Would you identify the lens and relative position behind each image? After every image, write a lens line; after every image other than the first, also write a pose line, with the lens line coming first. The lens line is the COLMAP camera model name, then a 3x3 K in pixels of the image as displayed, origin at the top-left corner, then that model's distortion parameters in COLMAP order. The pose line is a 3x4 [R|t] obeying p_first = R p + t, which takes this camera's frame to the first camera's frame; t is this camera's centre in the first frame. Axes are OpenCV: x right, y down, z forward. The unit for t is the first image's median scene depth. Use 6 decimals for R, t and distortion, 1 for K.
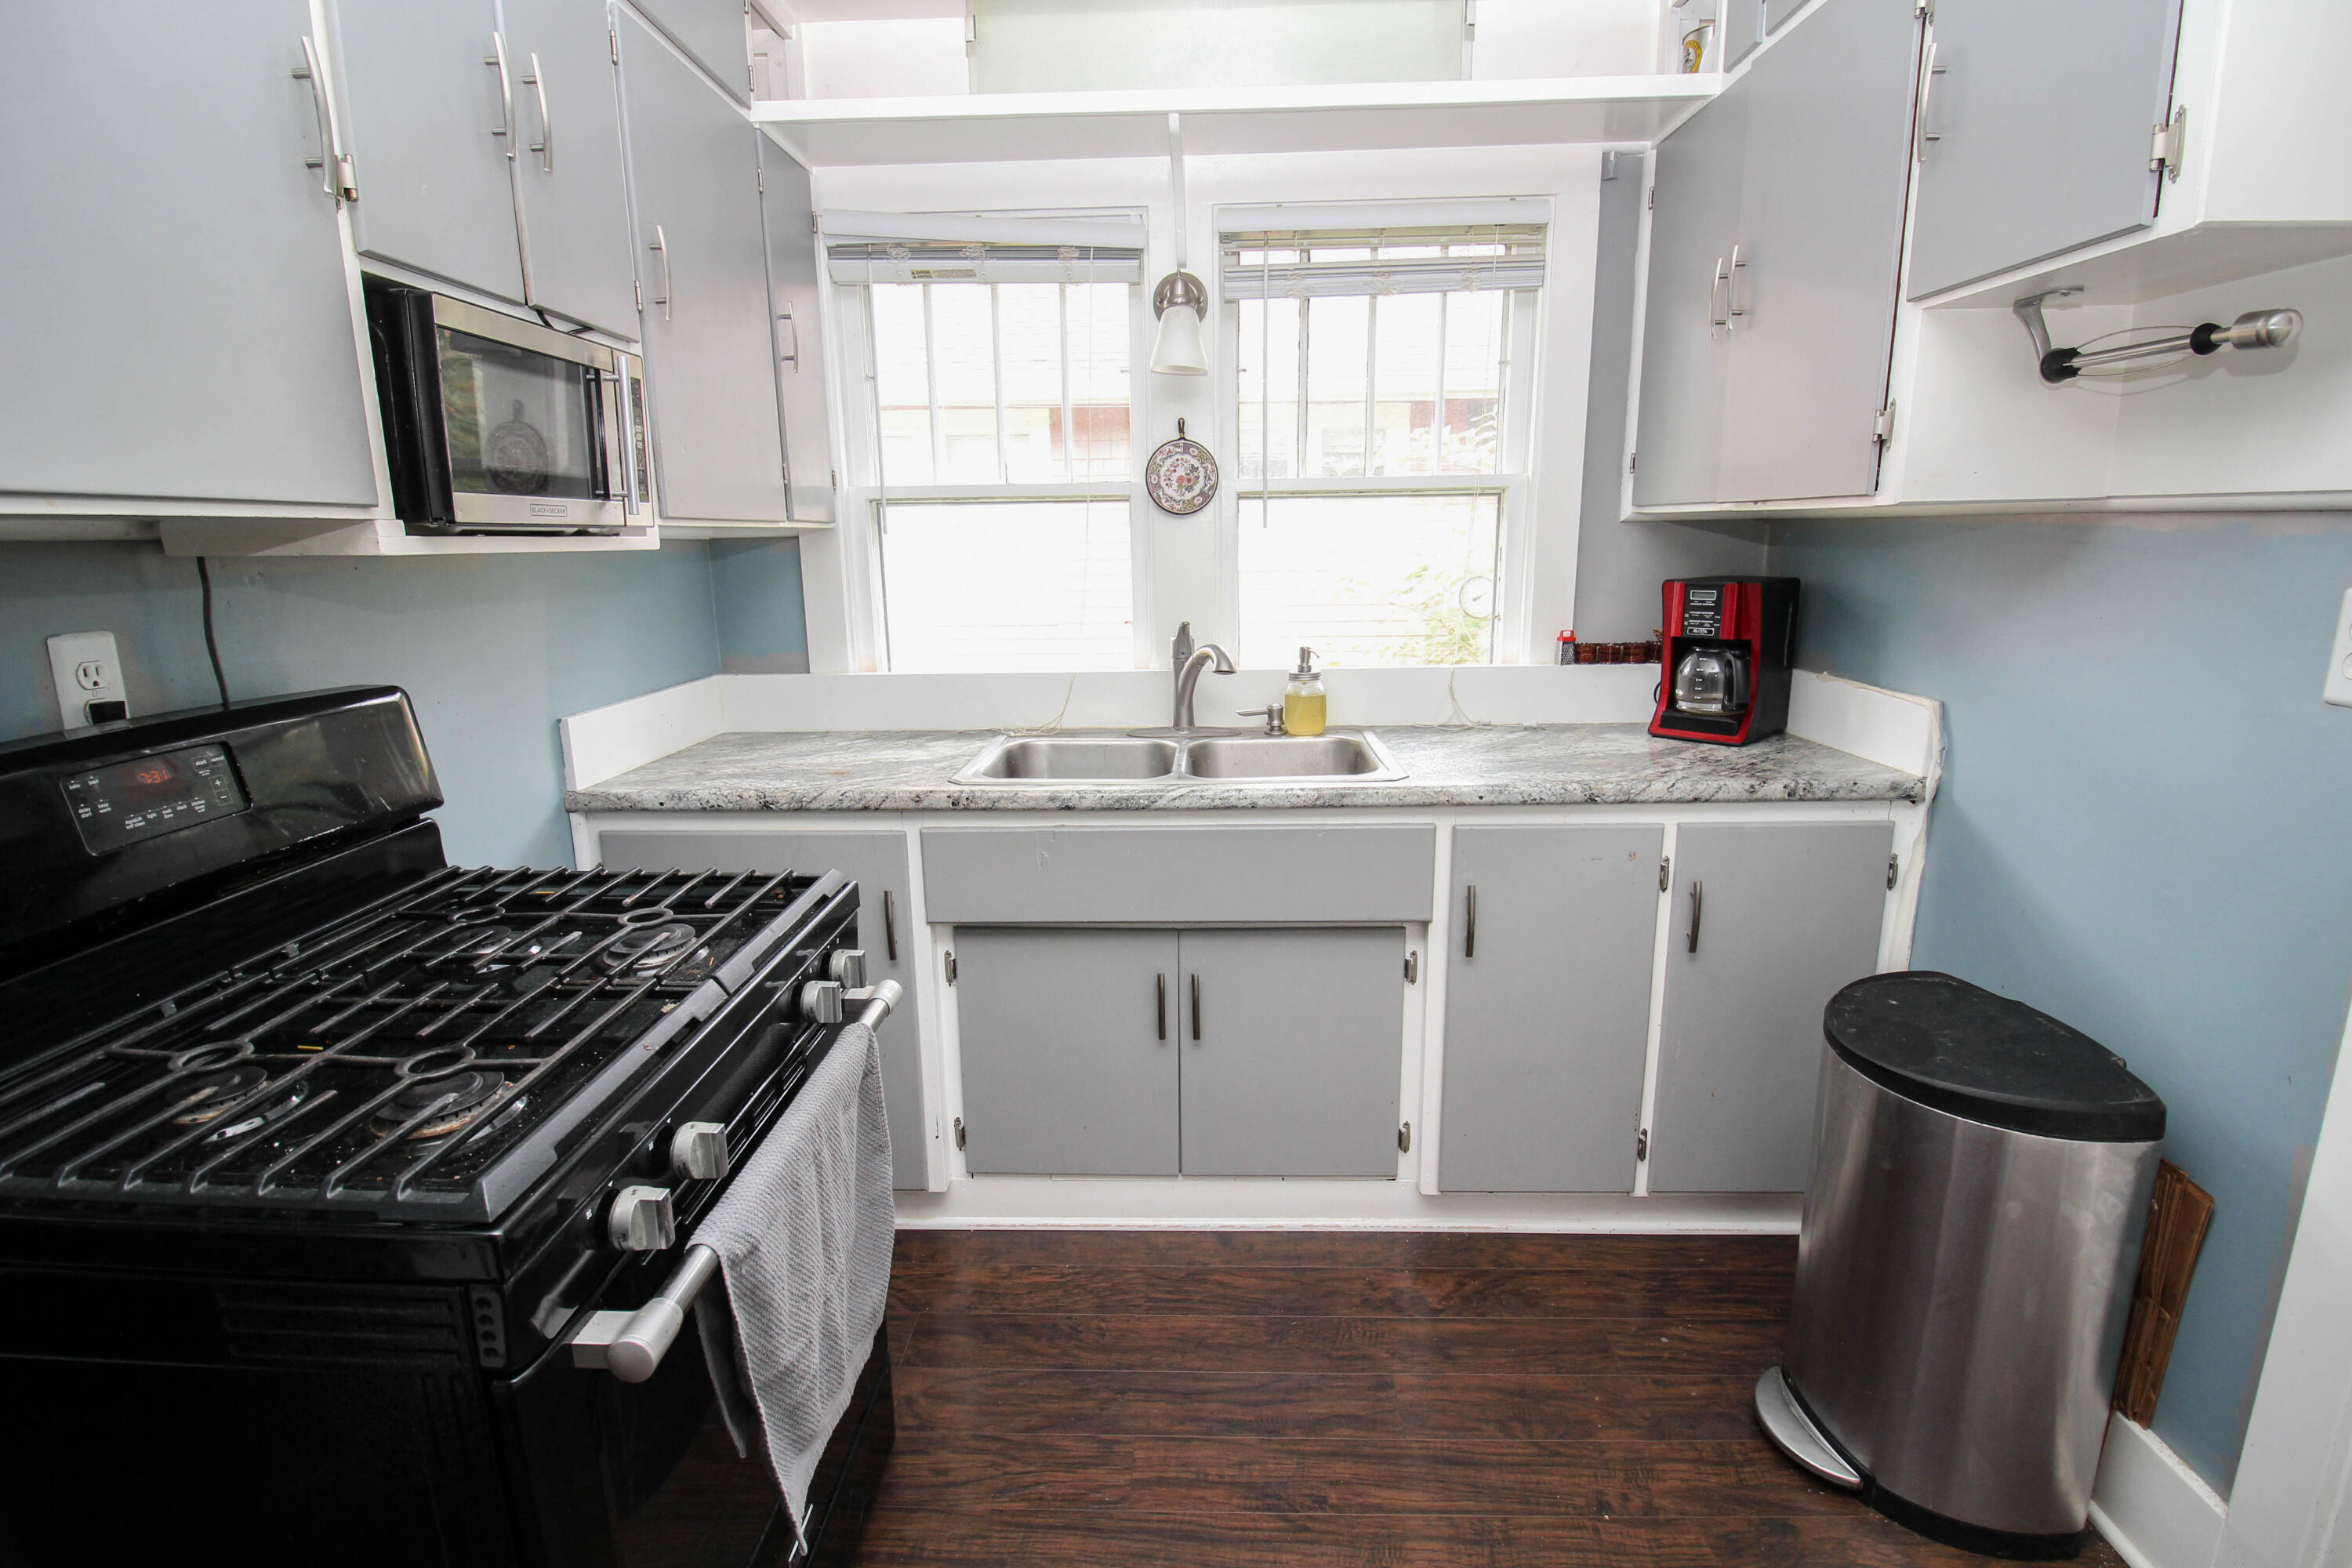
lens RADIAL K [[1100.8, 0, 1172.6], [0, 1100.8, 773.8], [0, 0, 1]] dist [-0.002987, -0.010421]
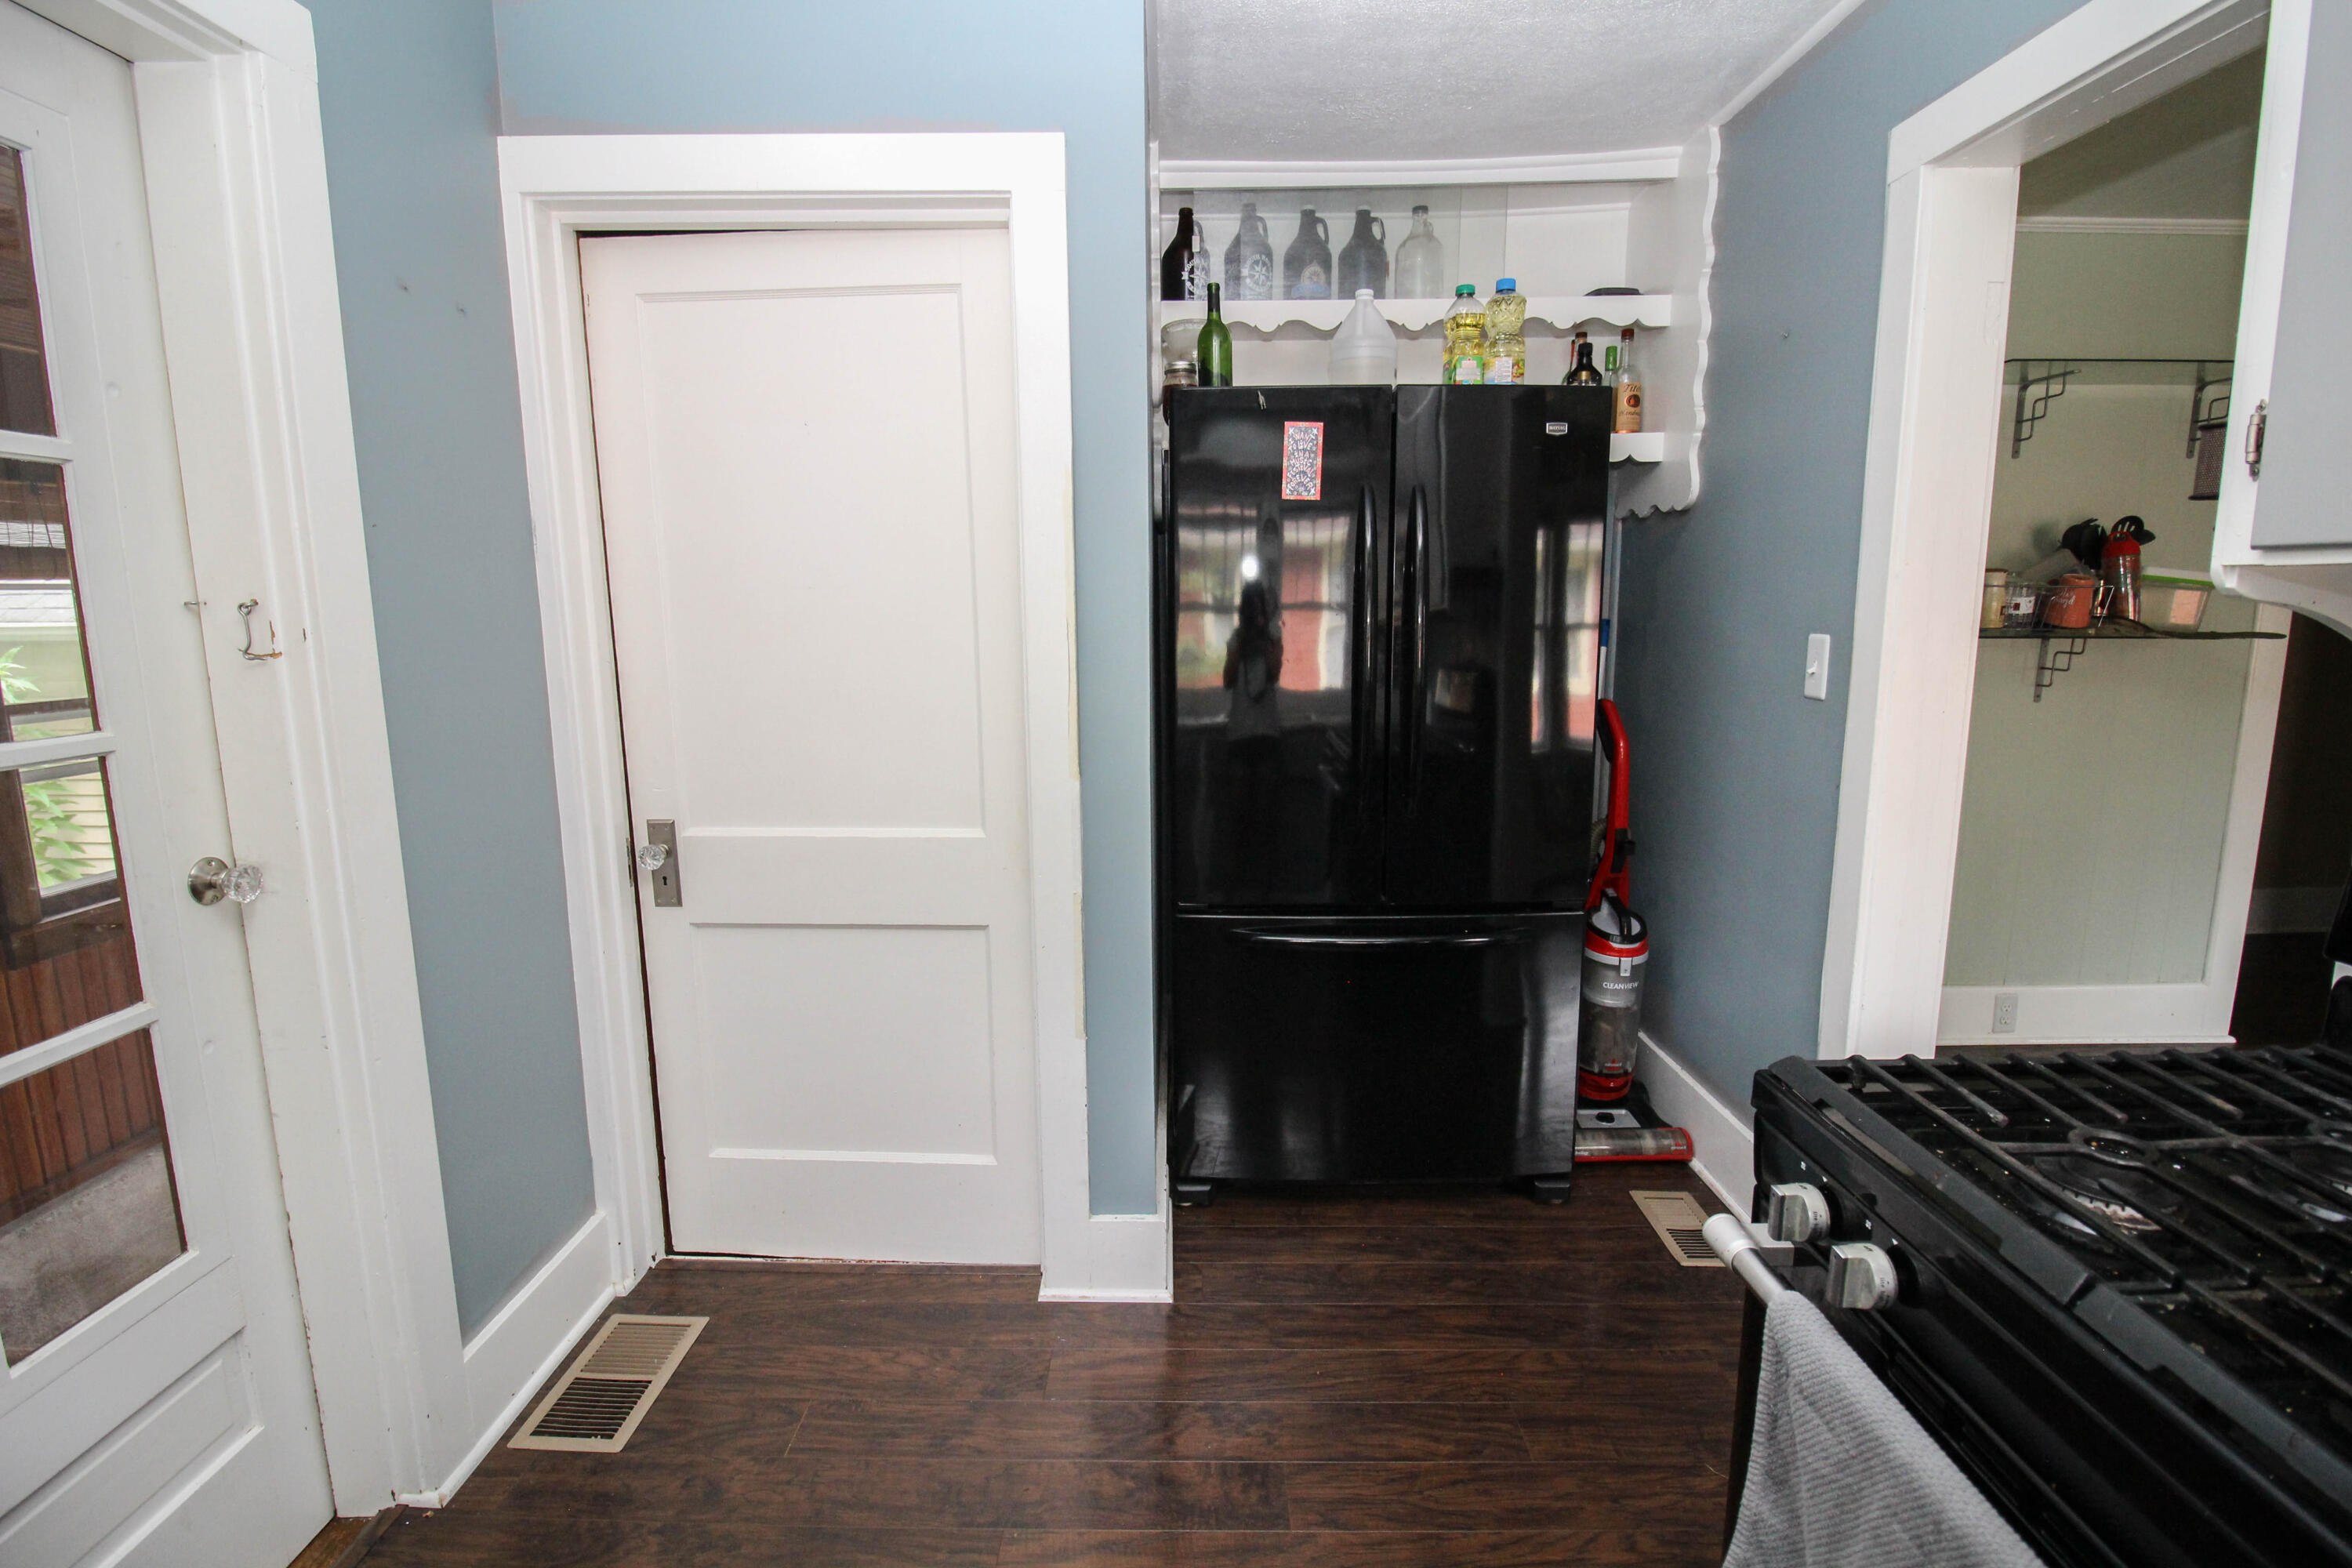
lens RADIAL K [[1100.8, 0, 1170.8], [0, 1100.8, 774.4], [0, 0, 1]] dist [-0.002987, -0.010421]
pose [[-0.999407, 0.028650, -0.019108, 0.138382], [0.019787, 0.931855, 0.362292, -0.370831], [0.028185, 0.361699, -0.931869, 1.650467]]
